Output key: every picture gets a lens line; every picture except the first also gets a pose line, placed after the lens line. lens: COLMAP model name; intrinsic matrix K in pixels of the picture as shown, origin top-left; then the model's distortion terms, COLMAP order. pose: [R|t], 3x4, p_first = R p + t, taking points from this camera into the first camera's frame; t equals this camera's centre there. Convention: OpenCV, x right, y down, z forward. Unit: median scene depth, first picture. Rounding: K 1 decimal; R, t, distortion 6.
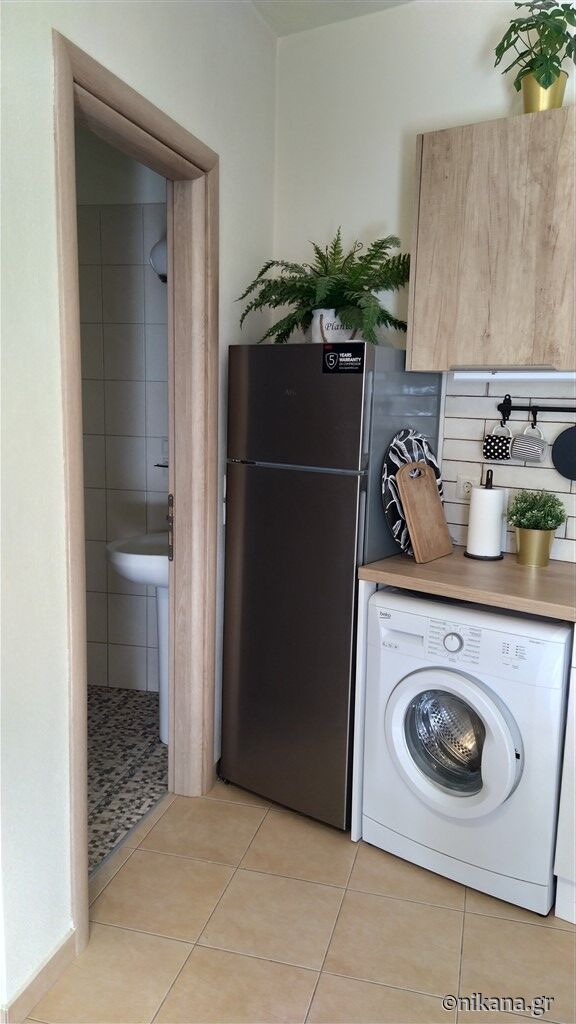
lens RADIAL K [[756.6, 0, 288.0], [0, 756.6, 512.0], [0, 0, 1]] dist [0.045583, -0.004701]
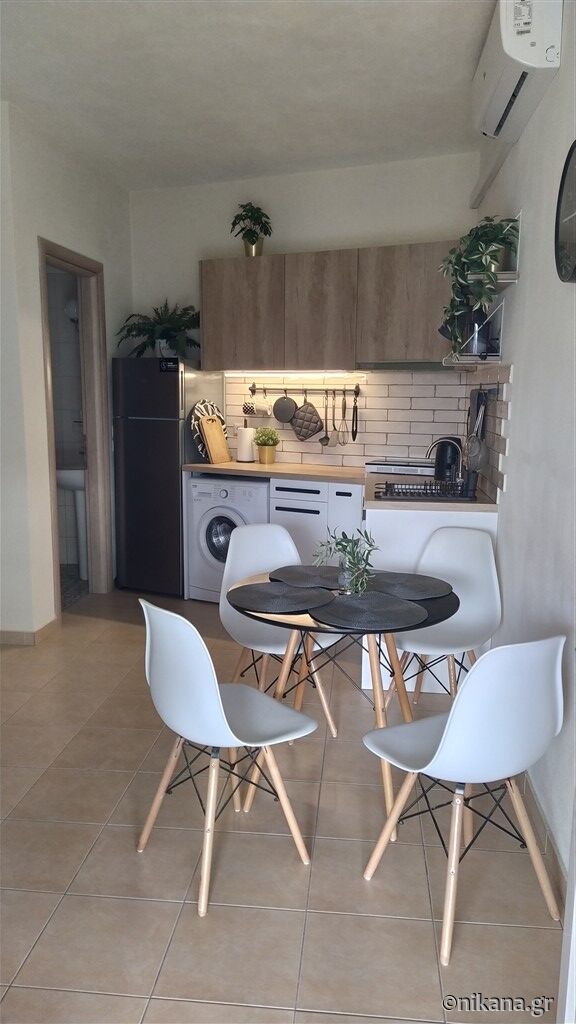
lens RADIAL K [[732.1, 0, 301.1], [0, 732.1, 514.8], [0, 0, 1]] dist [0.073555, -0.001021]
pose [[0.982617, -0.040404, 0.181194, 0.040944], [0.037271, 0.999092, 0.020661, 0.168778], [-0.181864, -0.013549, 0.983230, -0.989798]]
